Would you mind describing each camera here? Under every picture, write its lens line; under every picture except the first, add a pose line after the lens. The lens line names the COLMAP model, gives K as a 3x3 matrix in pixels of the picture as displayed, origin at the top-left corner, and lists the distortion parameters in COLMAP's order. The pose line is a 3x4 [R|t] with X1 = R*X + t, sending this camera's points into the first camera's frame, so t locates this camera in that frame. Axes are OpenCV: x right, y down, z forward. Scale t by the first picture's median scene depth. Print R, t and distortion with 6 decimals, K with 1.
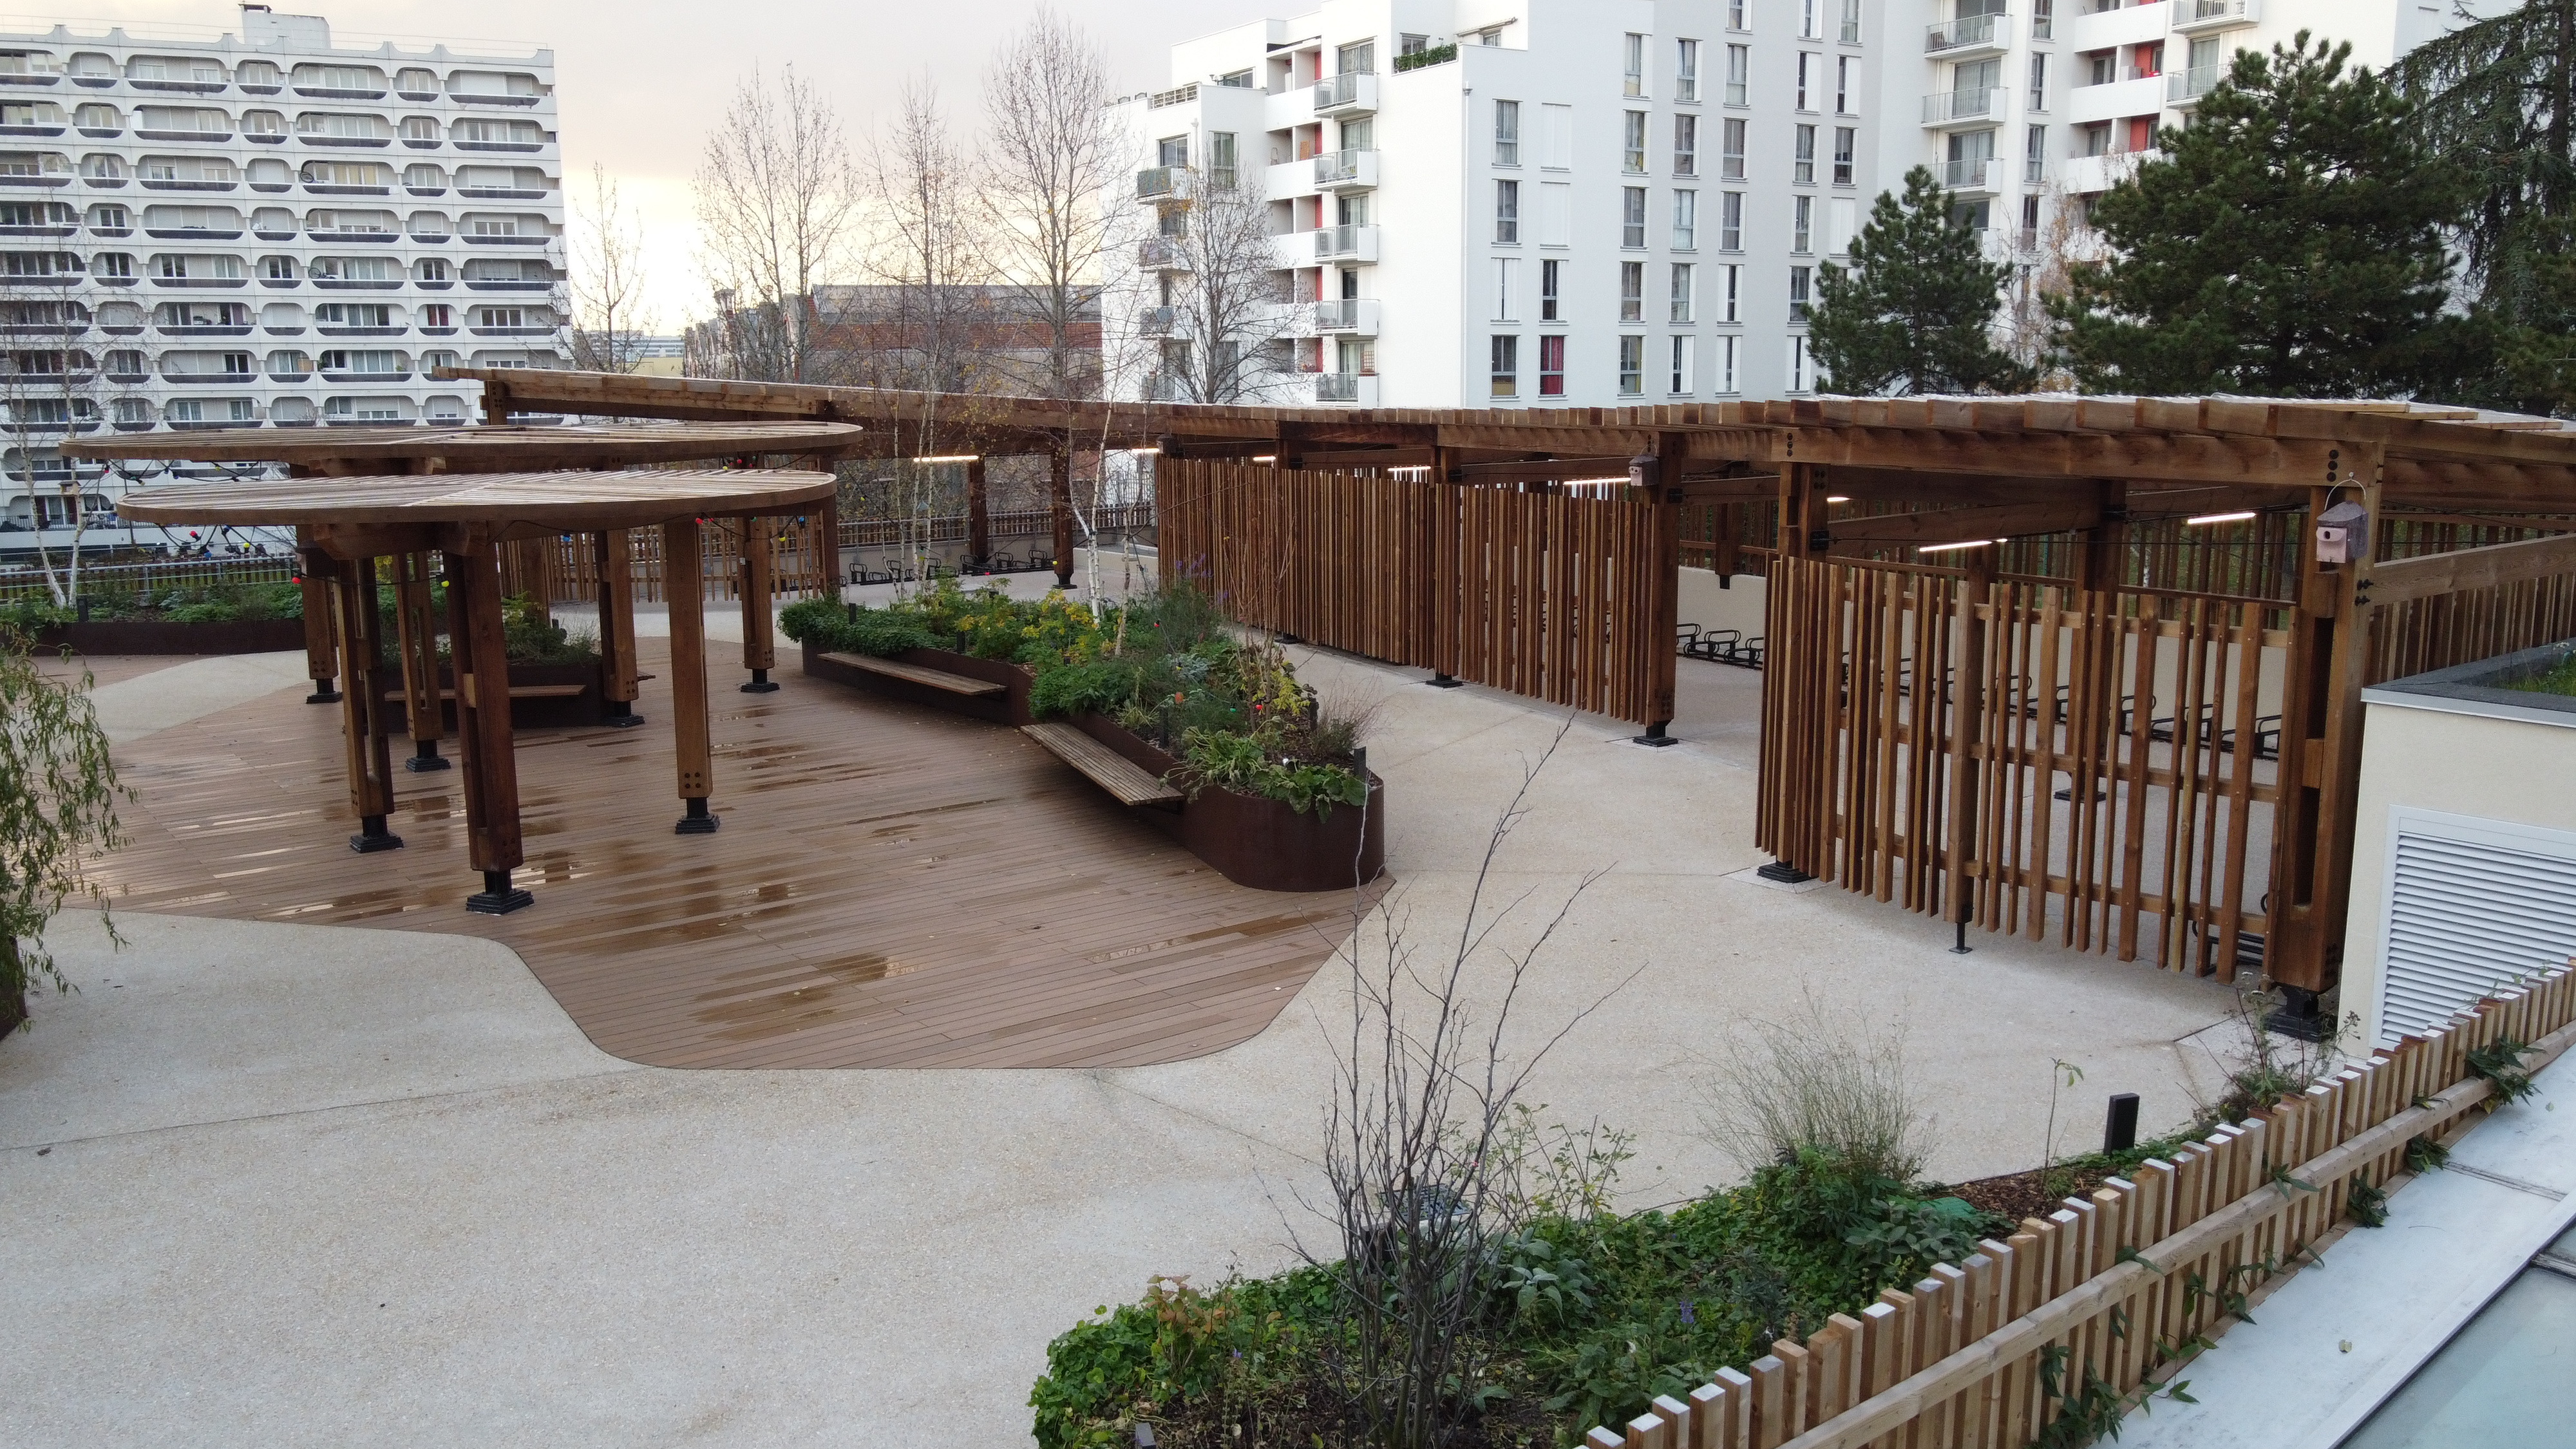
lens RADIAL K [[1970.2, 0, 1266.7], [0, 1970.2, 721.1], [0, 0, 1]] dist [0.006180, 0.025326]
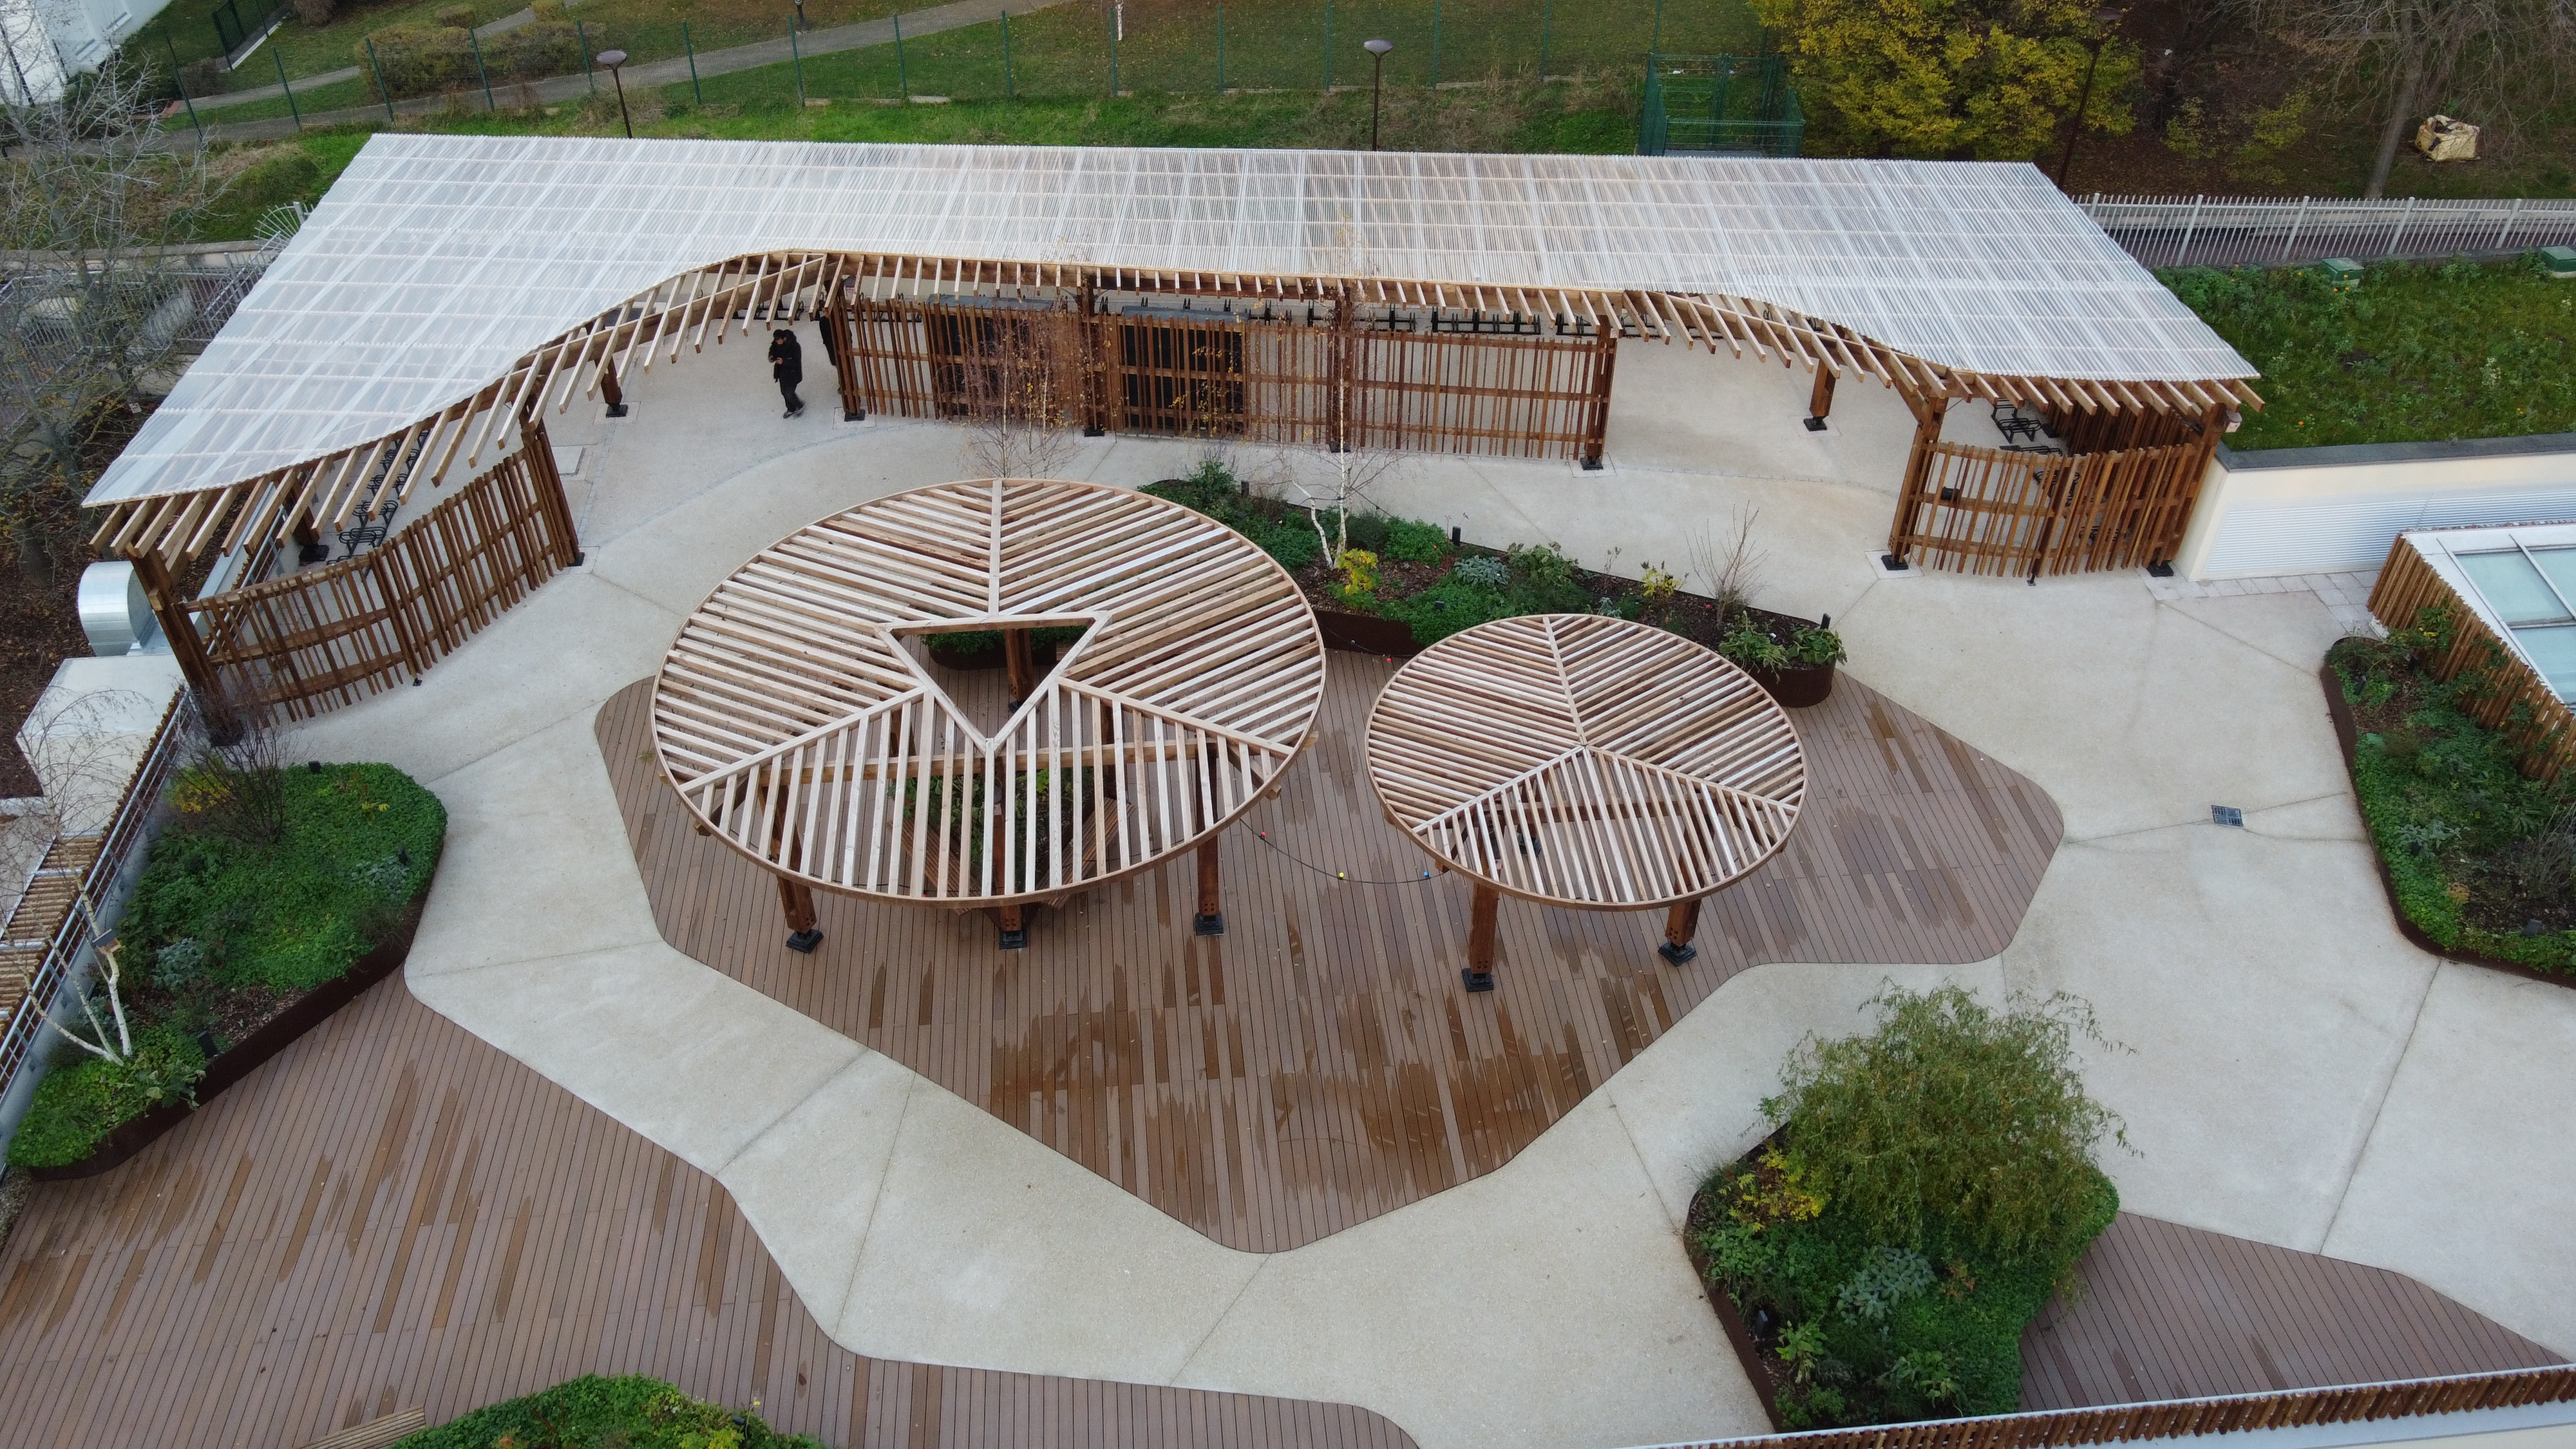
lens RADIAL K [[1957.0, 0, 1264.4], [0, 1957.0, 740.9], [0, 0, 1]] dist [0.010530, 0.017217]
pose [[0.535461, -0.542485, 0.647295, -0.945863], [0.148051, 0.814854, 0.560441, -0.623230], [-0.831482, -0.204262, 0.516638, 0.294592]]
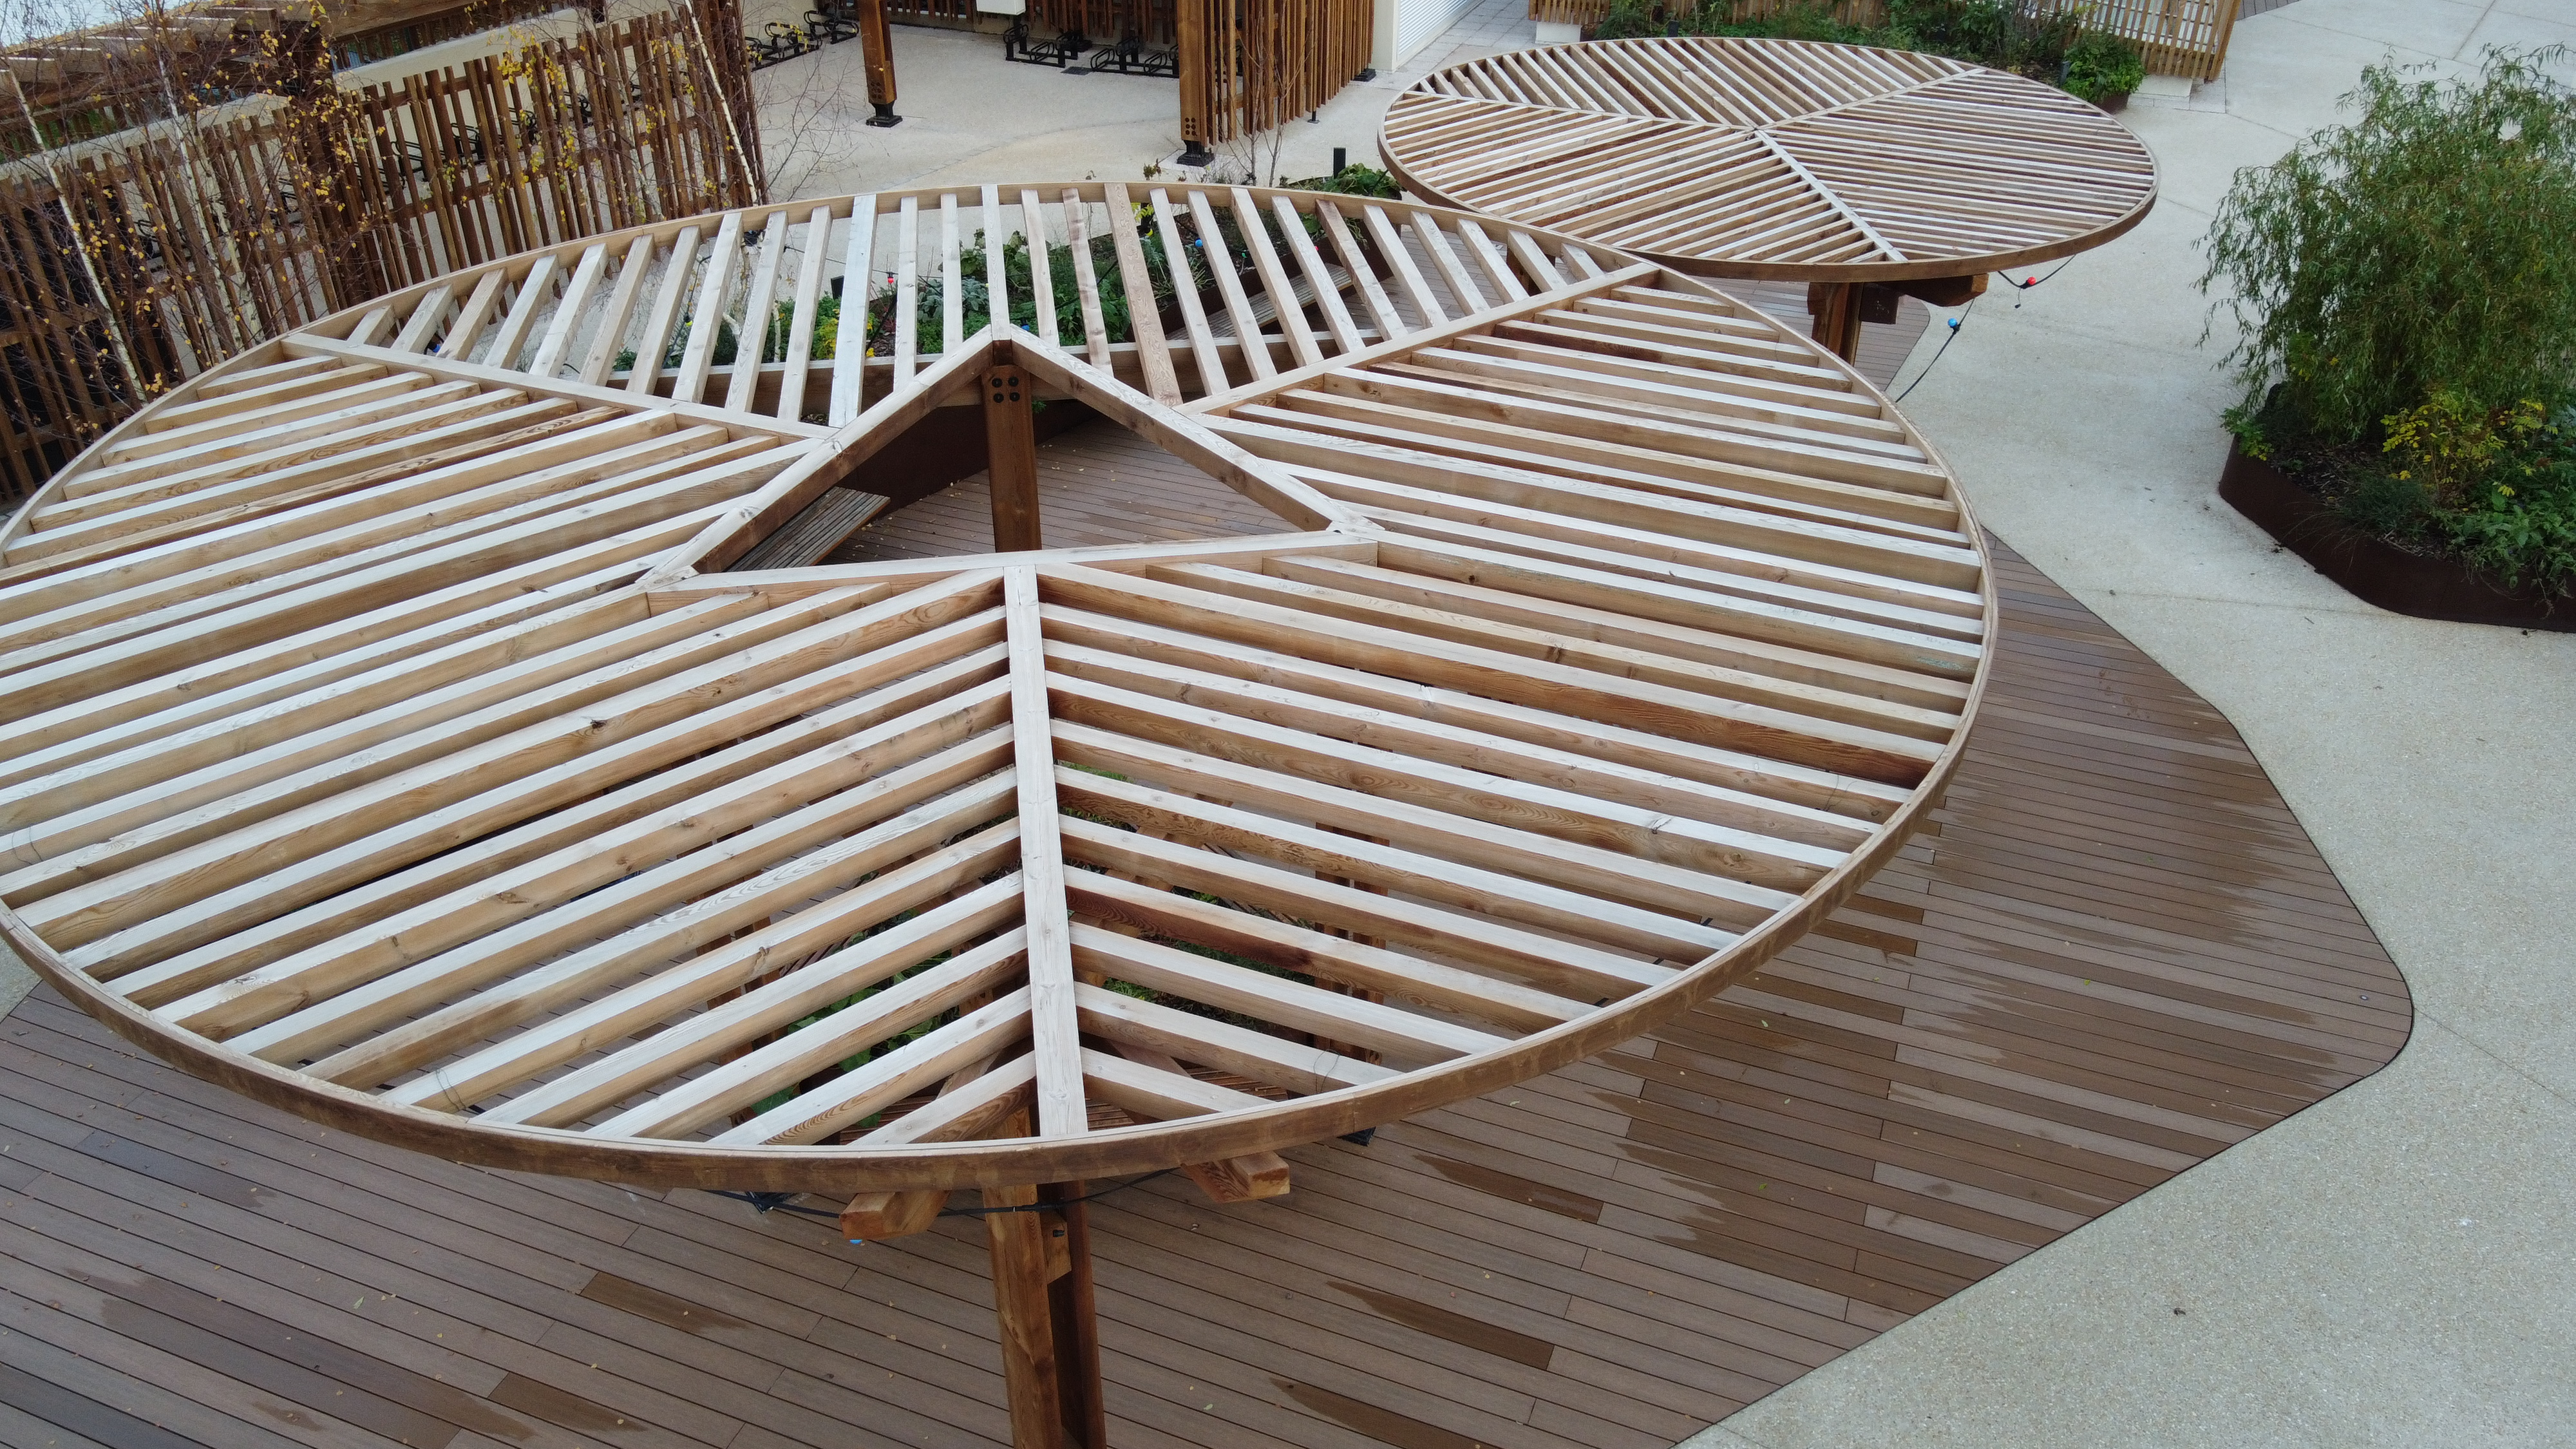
lens RADIAL K [[1956.6, 0, 1277.1], [0, 1956.6, 745.3], [0, 0, 1]] dist [0.009066, 0.019028]
pose [[-0.515699, -0.466022, 0.718942, -0.660293], [0.157479, 0.773276, 0.614202, -0.296501], [-0.842173, 0.429962, -0.325389, 1.012463]]
